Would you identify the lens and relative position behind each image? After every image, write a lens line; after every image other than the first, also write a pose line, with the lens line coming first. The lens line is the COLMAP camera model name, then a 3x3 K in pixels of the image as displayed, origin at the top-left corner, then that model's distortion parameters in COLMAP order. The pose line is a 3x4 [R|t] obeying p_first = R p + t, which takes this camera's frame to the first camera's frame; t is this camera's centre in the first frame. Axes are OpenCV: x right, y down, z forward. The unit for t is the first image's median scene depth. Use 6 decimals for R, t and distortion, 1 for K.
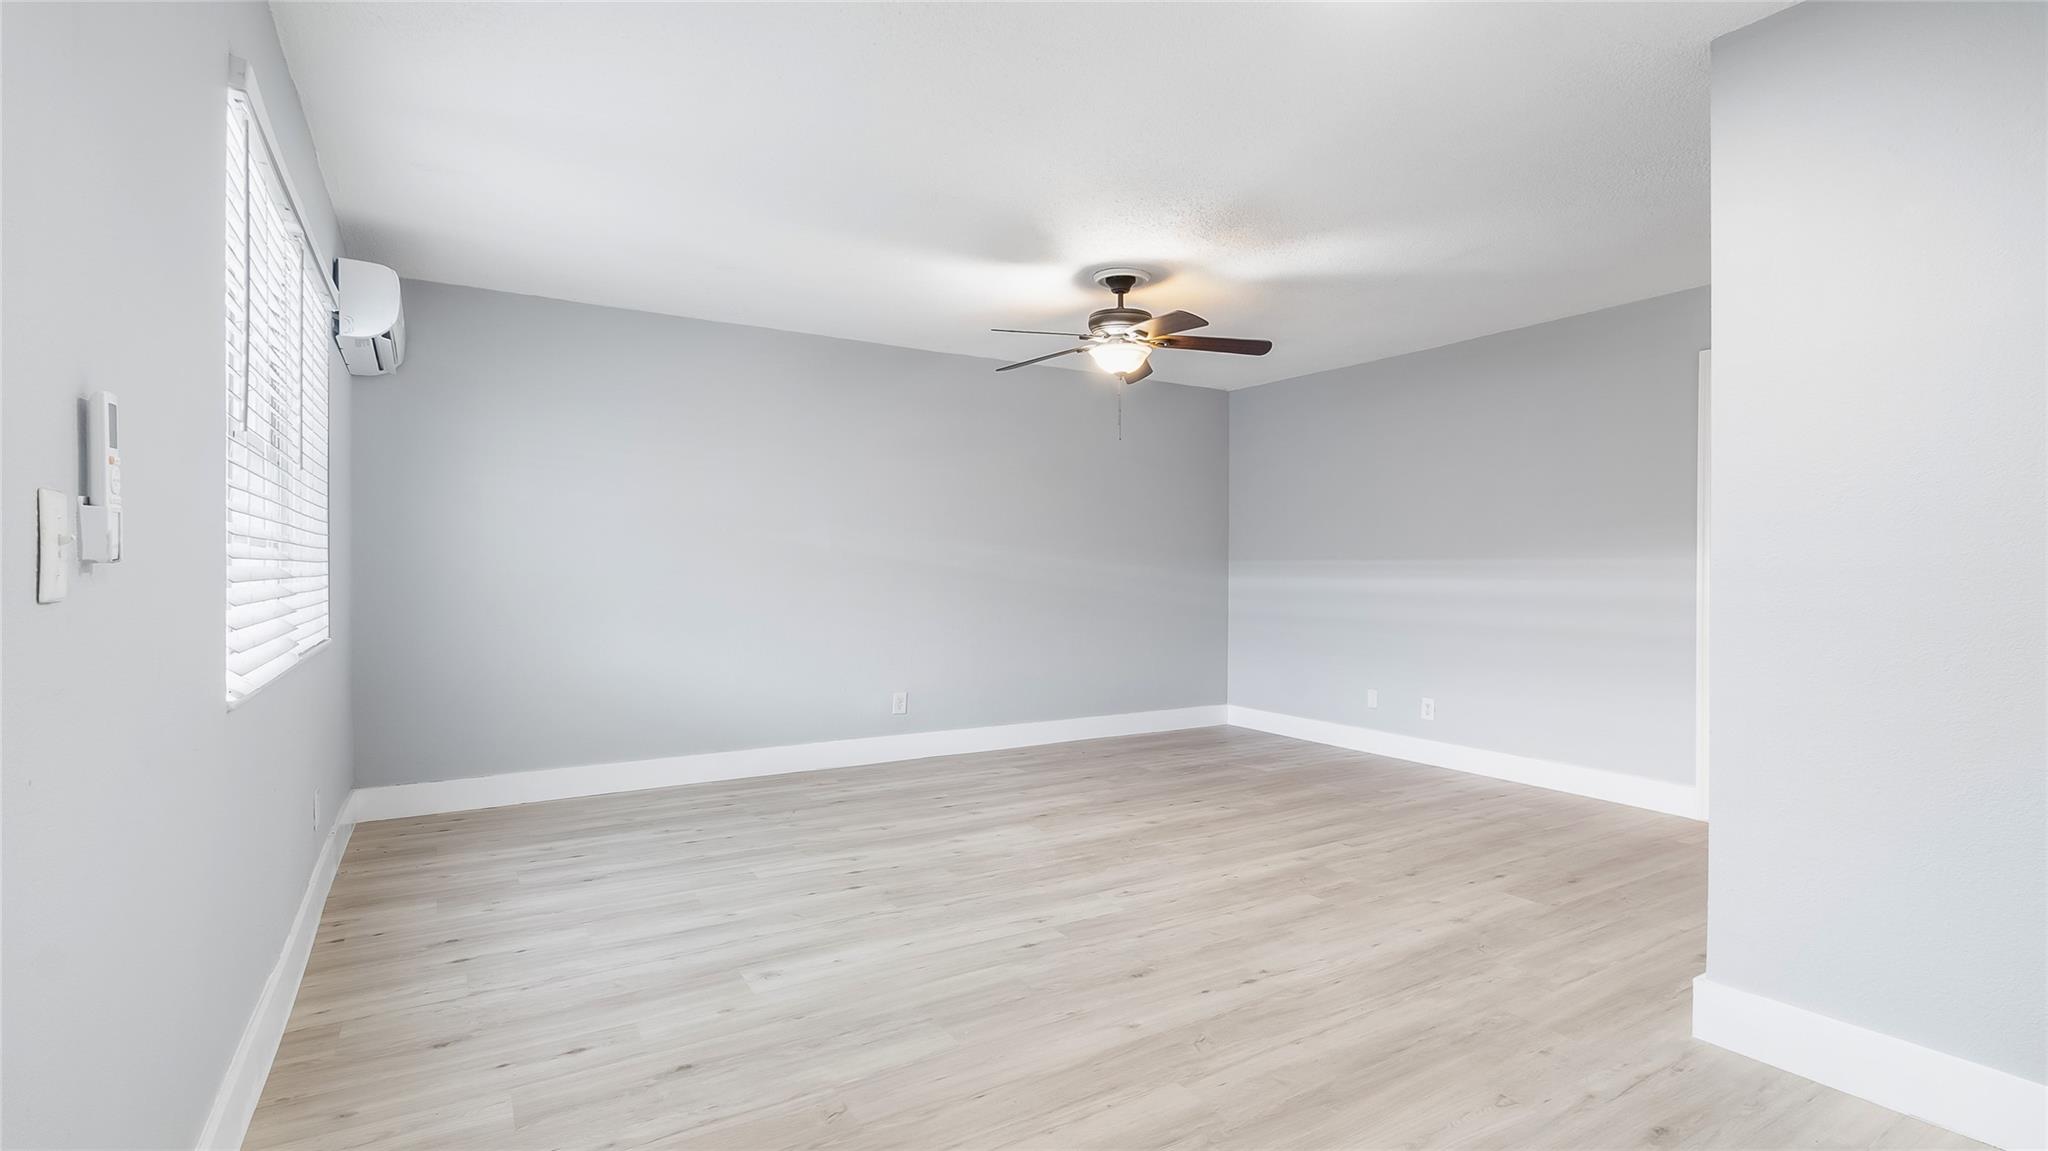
lens RADIAL K [[957.5, 0, 1033.3], [0, 957.5, 569.6], [0, 0, 1]] dist [-0.008016, 0.001432]
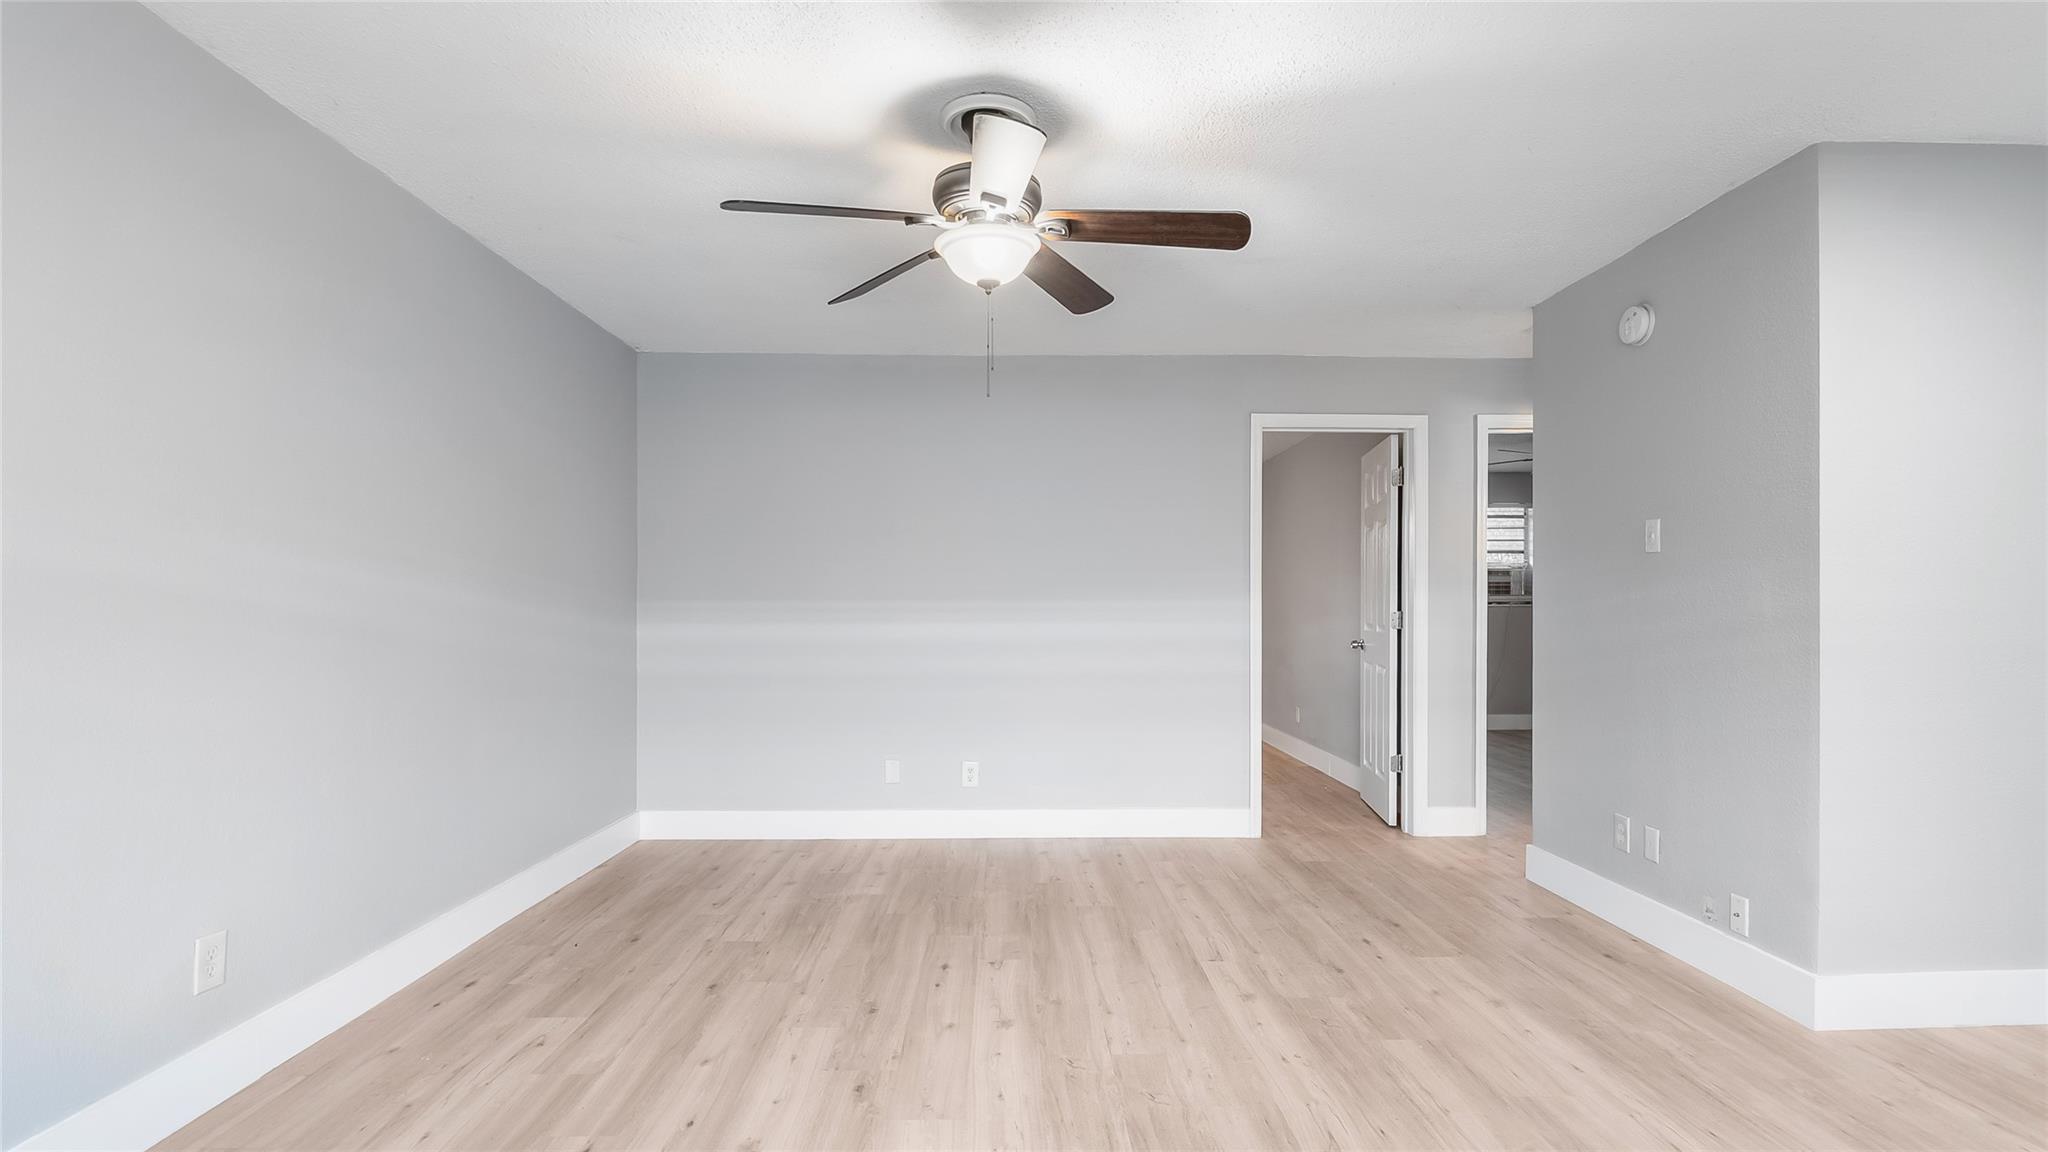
lens RADIAL K [[957.5, 0, 1030.8], [0, 957.5, 594.9], [0, 0, 1]] dist [-0.008016, 0.001432]
pose [[0.500496, 0.011583, 0.865661, -0.476661], [0.002138, 0.999891, -0.014615, -0.005555], [-0.865736, 0.009165, 0.500417, 0.788290]]
